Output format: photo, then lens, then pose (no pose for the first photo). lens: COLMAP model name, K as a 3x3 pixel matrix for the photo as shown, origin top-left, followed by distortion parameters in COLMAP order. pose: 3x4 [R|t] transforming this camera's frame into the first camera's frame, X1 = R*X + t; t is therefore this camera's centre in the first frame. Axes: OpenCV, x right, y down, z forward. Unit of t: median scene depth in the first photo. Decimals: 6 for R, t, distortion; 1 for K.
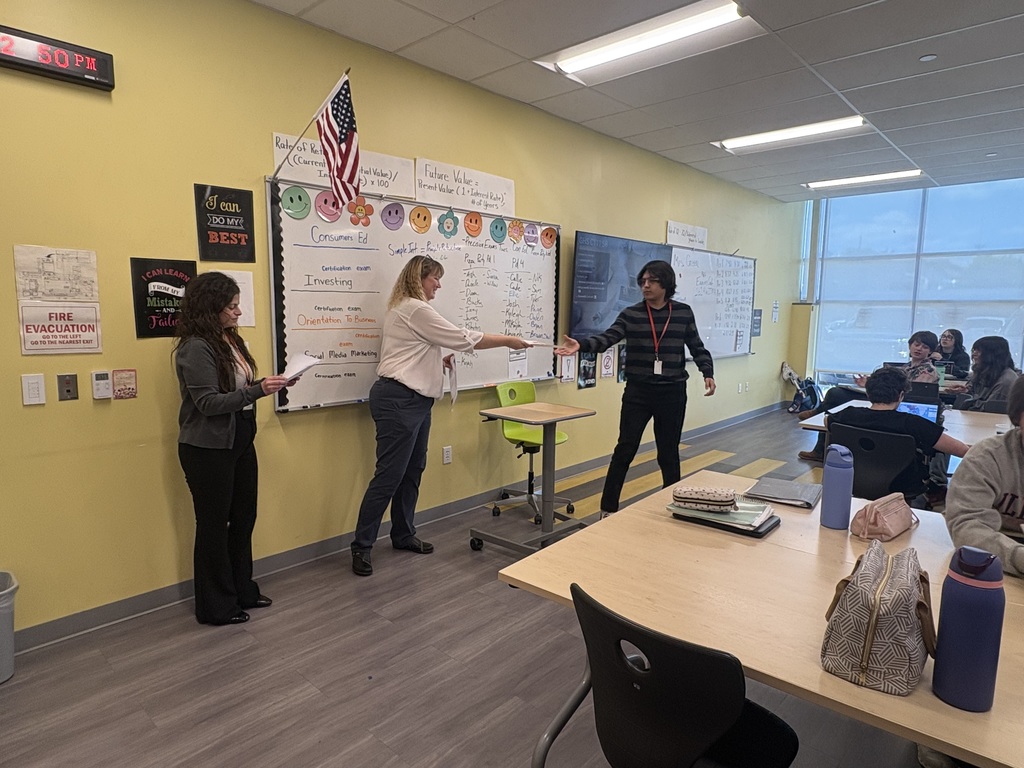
lens RADIAL K [[612.4, 0, 506.3], [0, 612.4, 382.5], [0, 0, 1]] dist [0.008966, 0.003994]
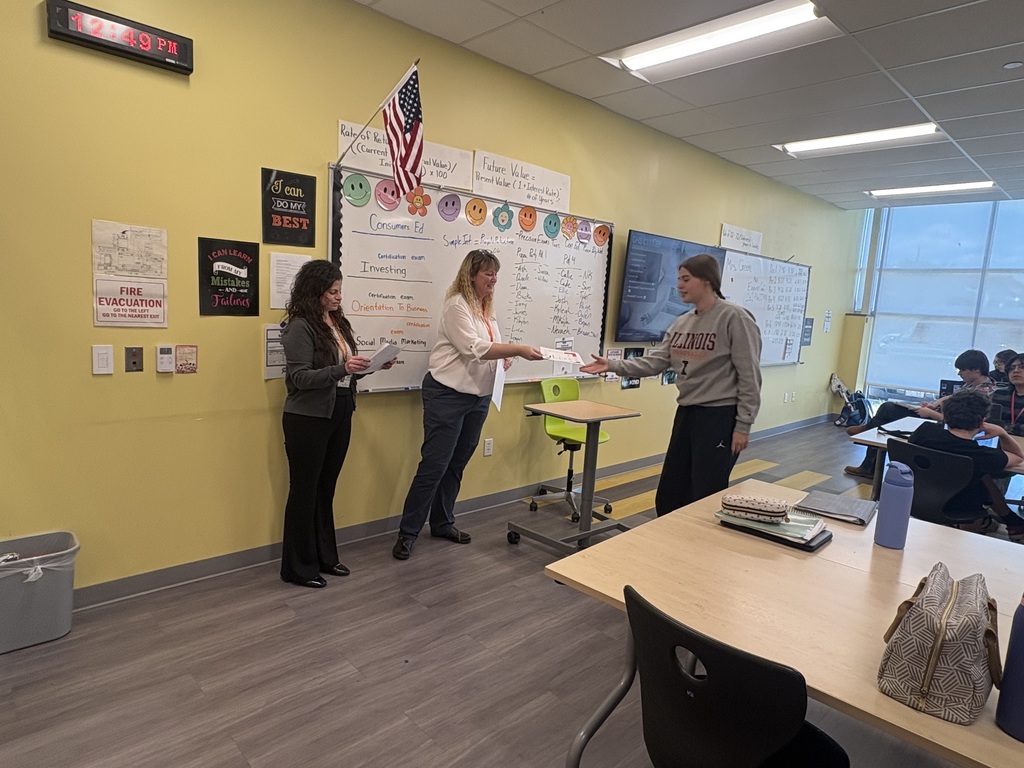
lens RADIAL K [[612.4, 0, 511.1], [0, 612.4, 381.5], [0, 0, 1]] dist [0.008966, 0.003994]
pose [[0.997008, 0.057082, -0.052116, -0.018474], [-0.056714, 0.998354, 0.008507, 0.000242], [0.052516, -0.005526, 0.998605, -0.002228]]
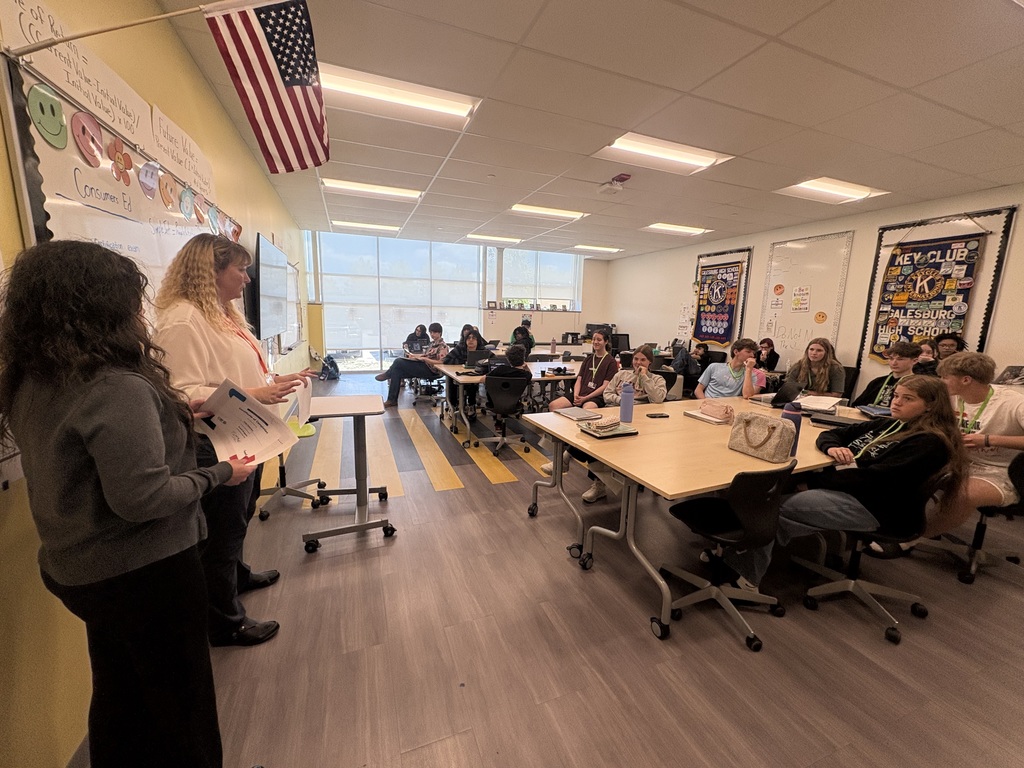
lens RADIAL K [[407.1, 0, 509.6], [0, 407.1, 383.2], [0, 0, 1]] dist [0.017496, 0.000143]
pose [[0.435408, -0.151402, 0.887411, -0.566854], [0.089190, 0.988161, 0.124830, -0.068732], [-0.895804, 0.024797, 0.443757, 0.492087]]
